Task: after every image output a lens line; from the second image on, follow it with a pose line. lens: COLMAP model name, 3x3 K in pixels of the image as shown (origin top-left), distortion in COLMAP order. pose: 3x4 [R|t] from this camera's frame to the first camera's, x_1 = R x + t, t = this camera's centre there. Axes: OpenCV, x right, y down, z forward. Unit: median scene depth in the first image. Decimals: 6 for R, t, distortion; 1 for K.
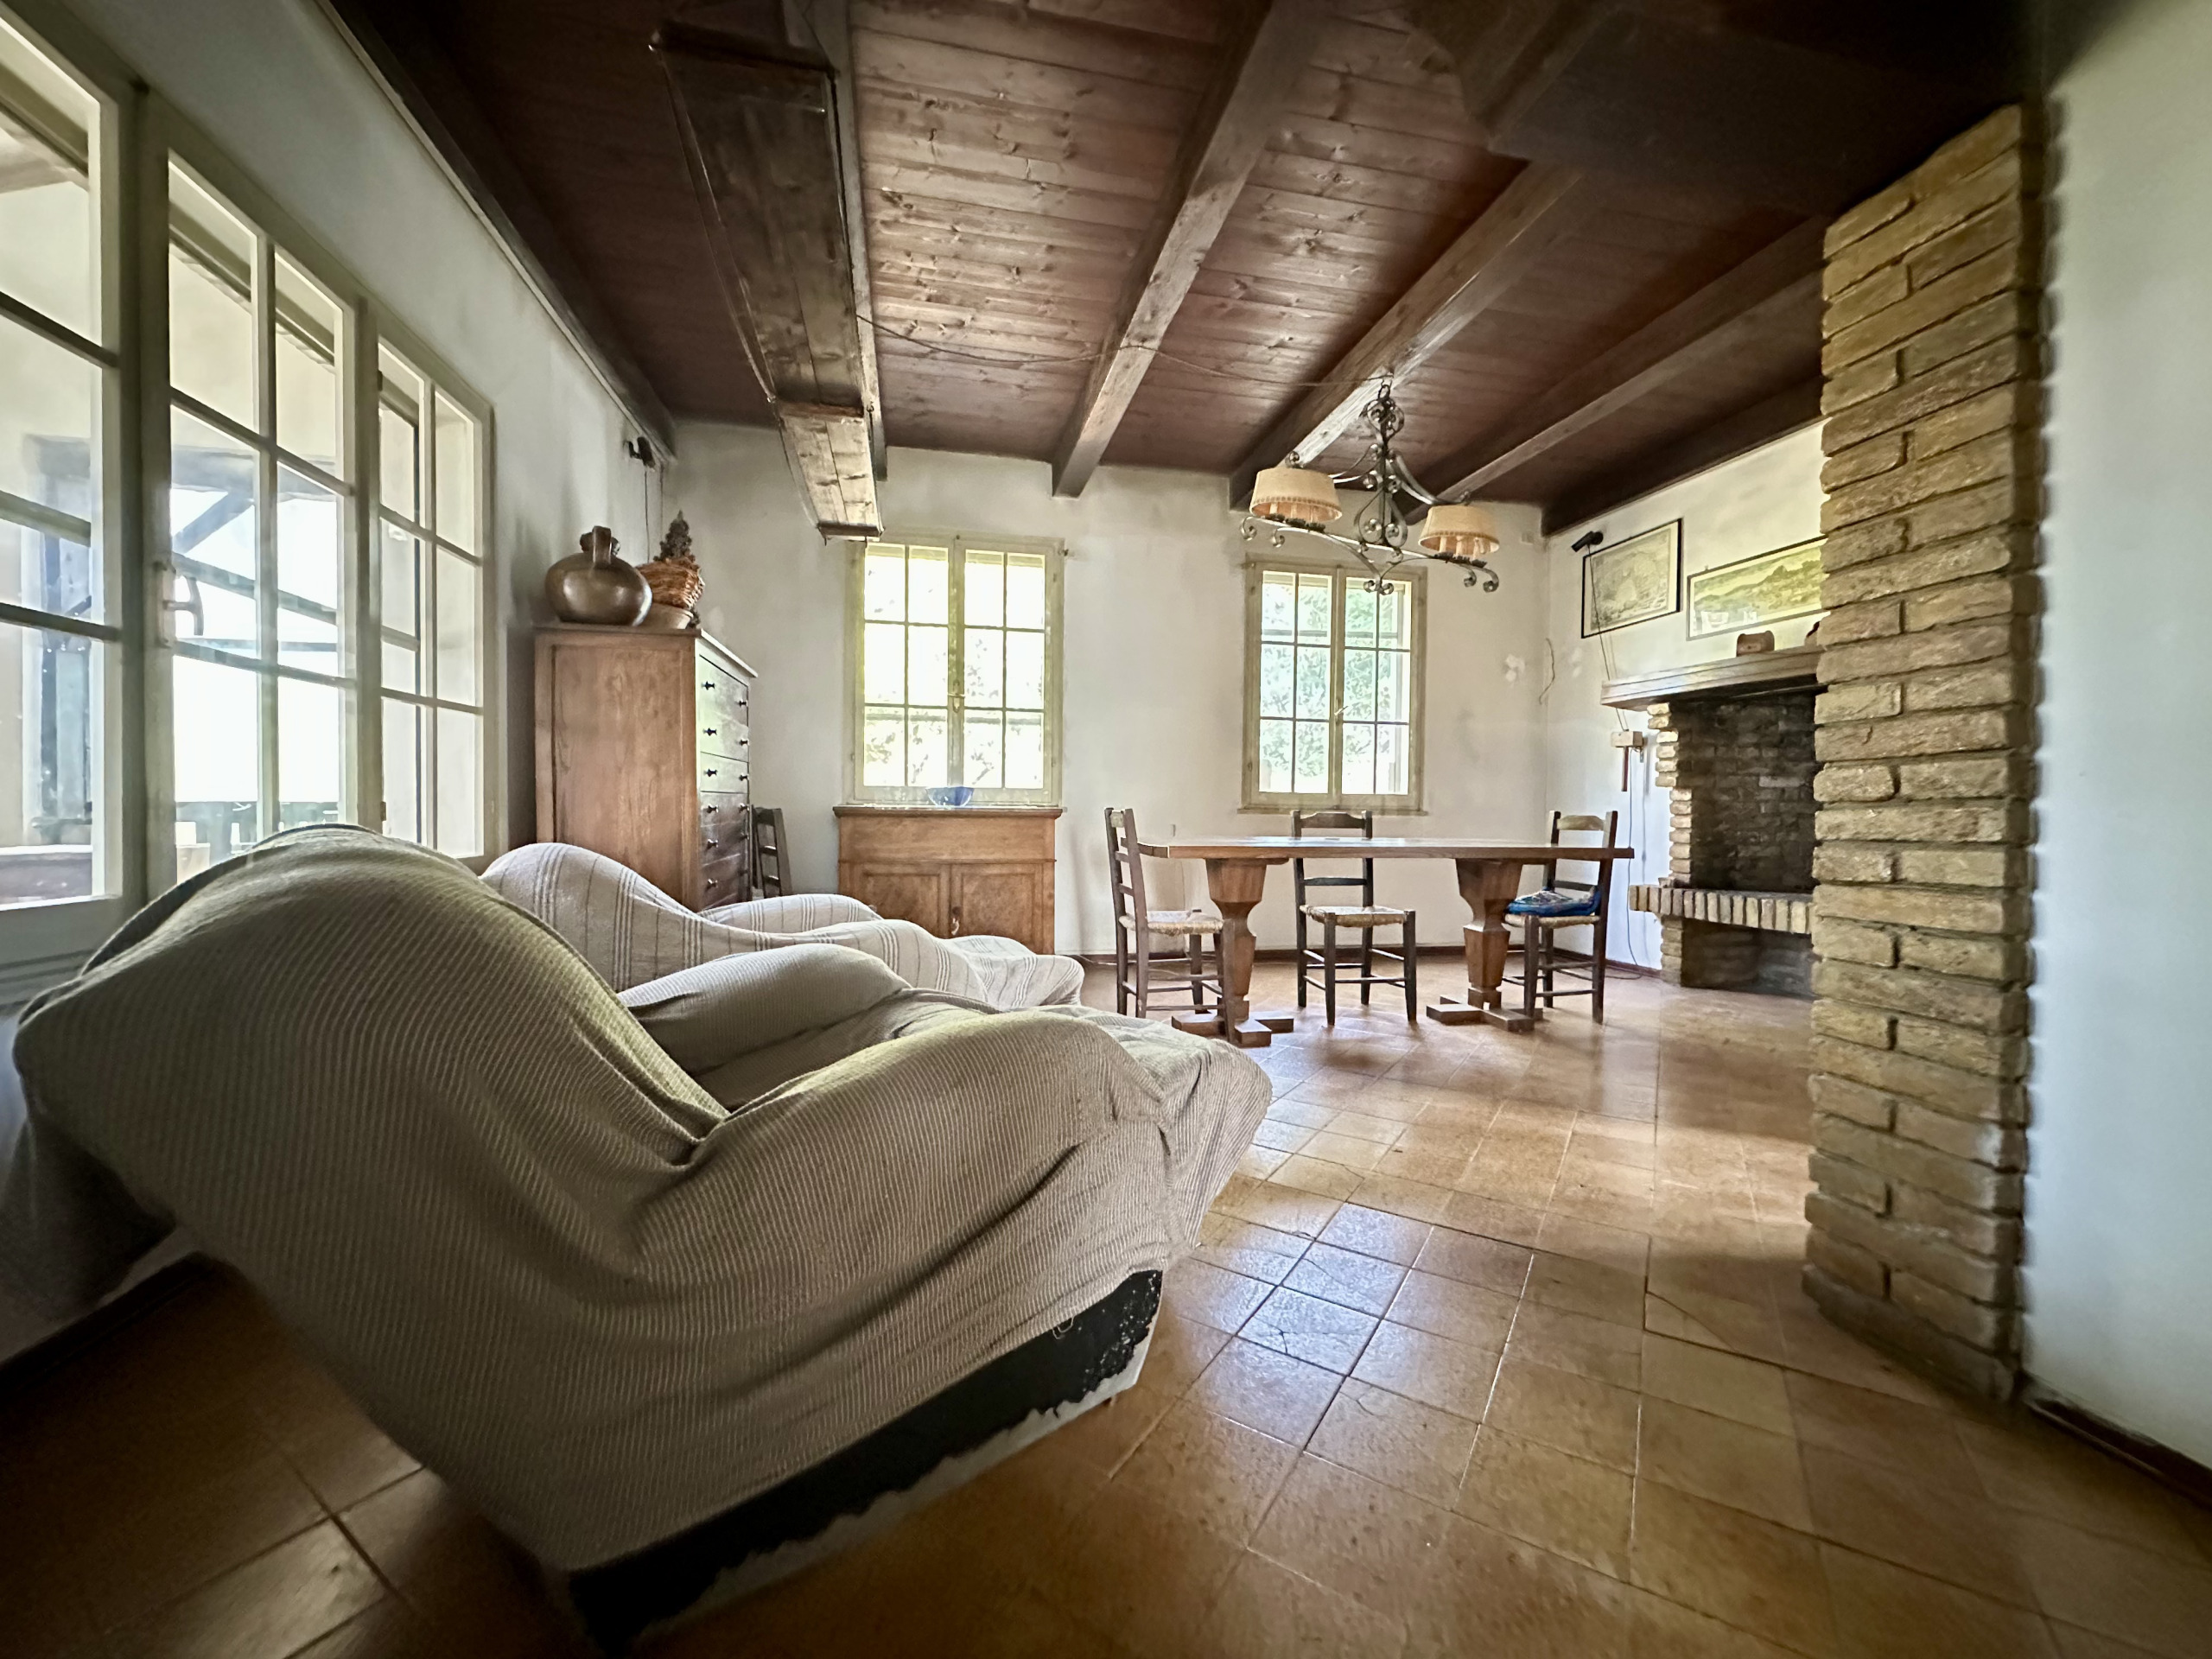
lens RADIAL K [[879.1, 0, 1106.0], [0, 879.1, 829.5], [0, 0, 1]] dist [-0.001765, -0.000118]
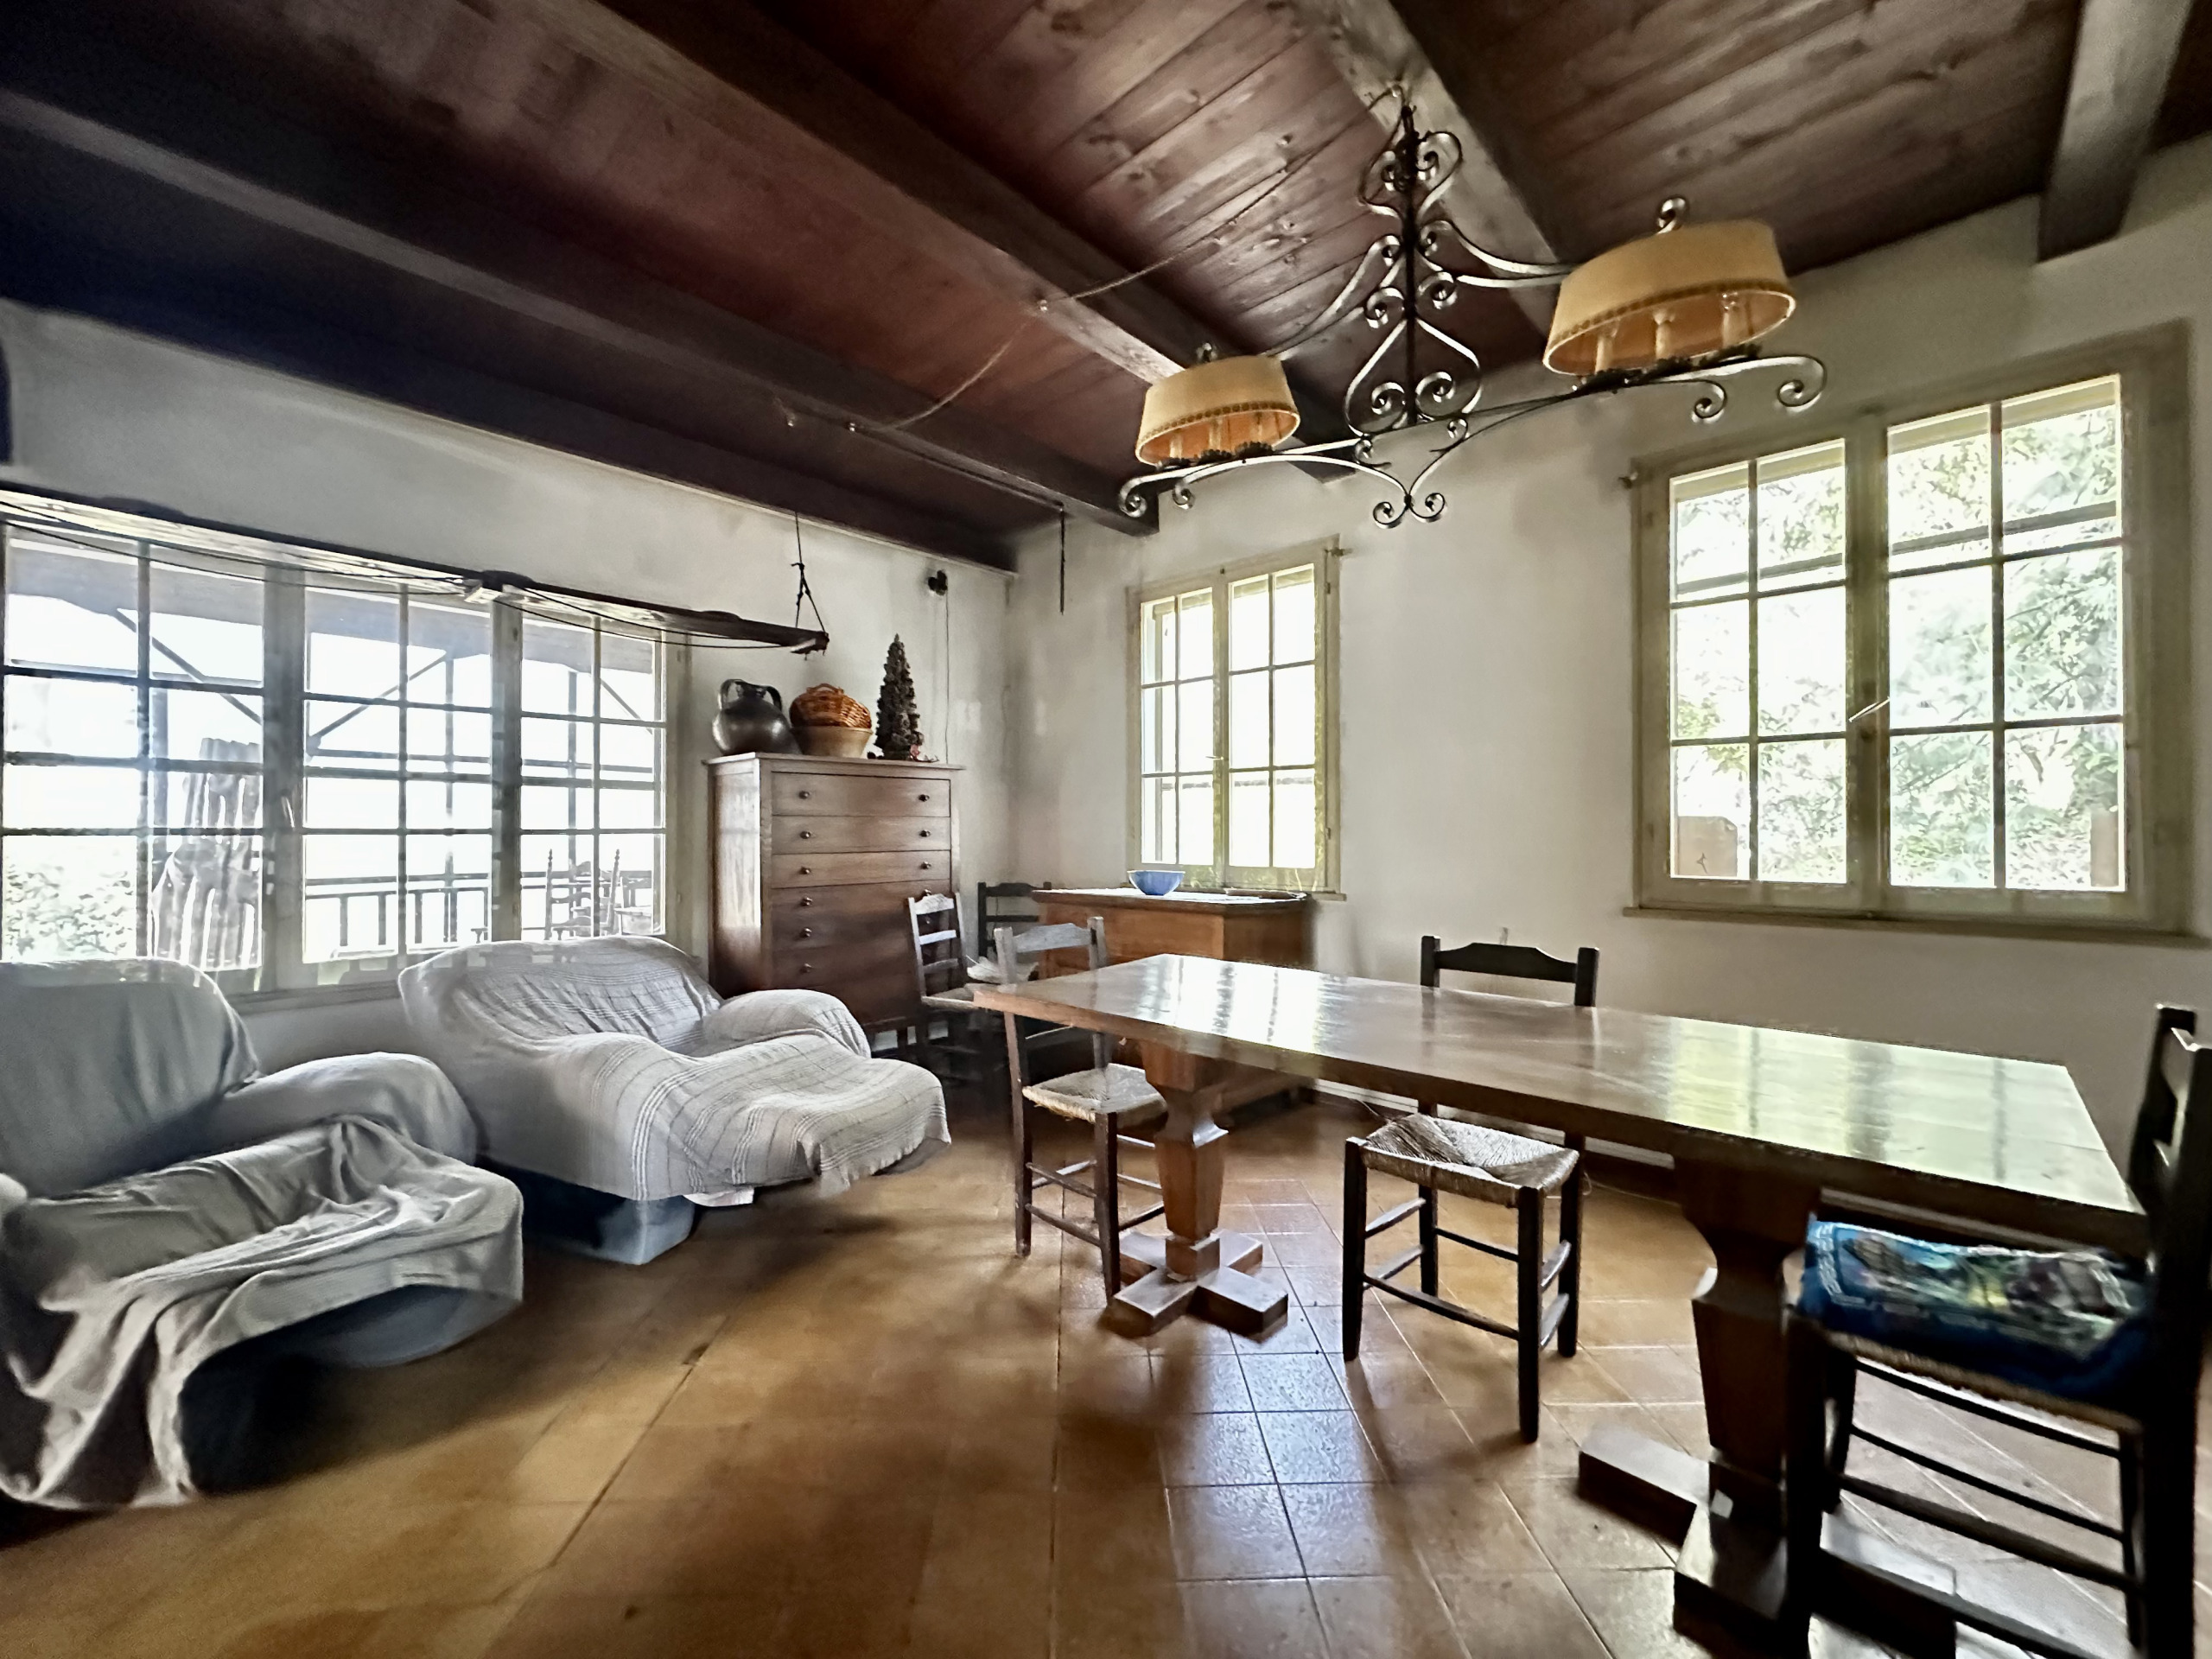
lens RADIAL K [[883.6, 0, 1106.0], [0, 883.6, 829.5], [0, 0, 1]] dist [0.043840, 0.000004]
pose [[0.574905, -0.009594, -0.818164, 0.494713], [-0.012935, 0.999700, -0.020812, -0.066100], [0.818118, 0.022547, 0.574608, 0.442226]]
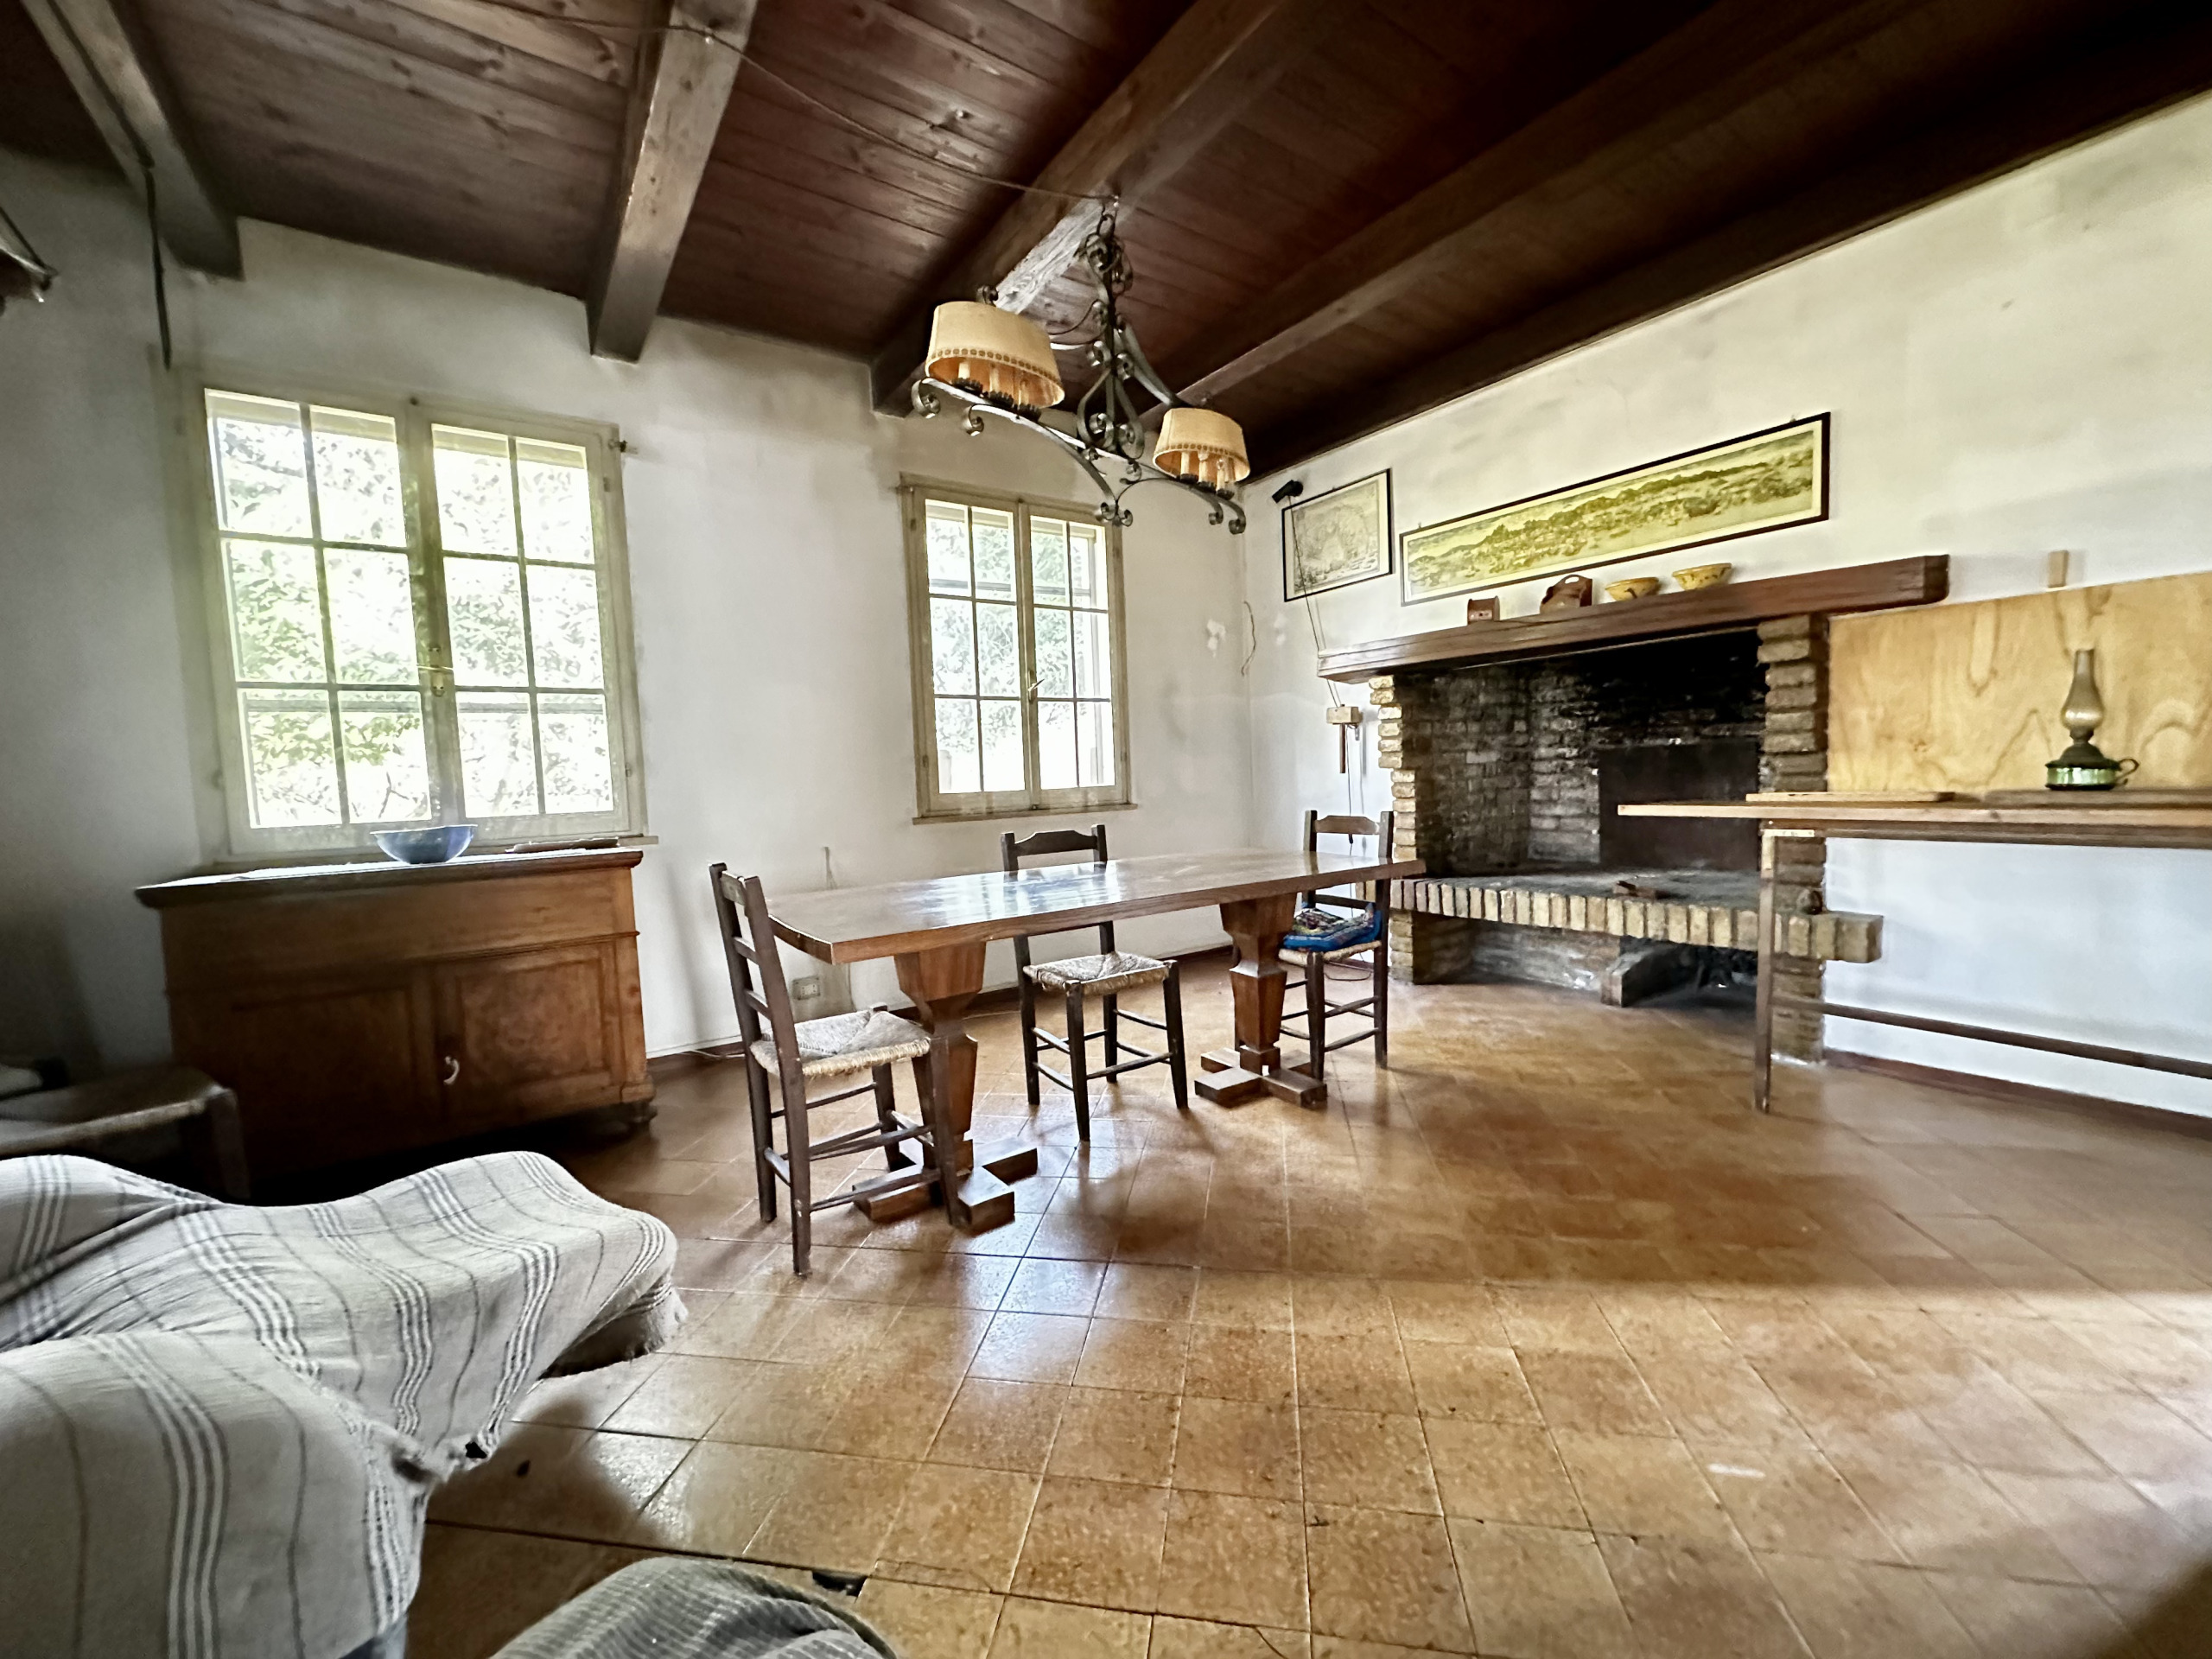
lens RADIAL K [[879.1, 0, 1106.0], [0, 879.1, 829.5], [0, 0, 1]] dist [-0.001765, -0.000118]
pose [[0.920828, -0.072653, 0.383142, 0.015224], [0.057480, 0.997047, 0.050918, -0.049072], [-0.385711, -0.024863, 0.922285, 0.277196]]
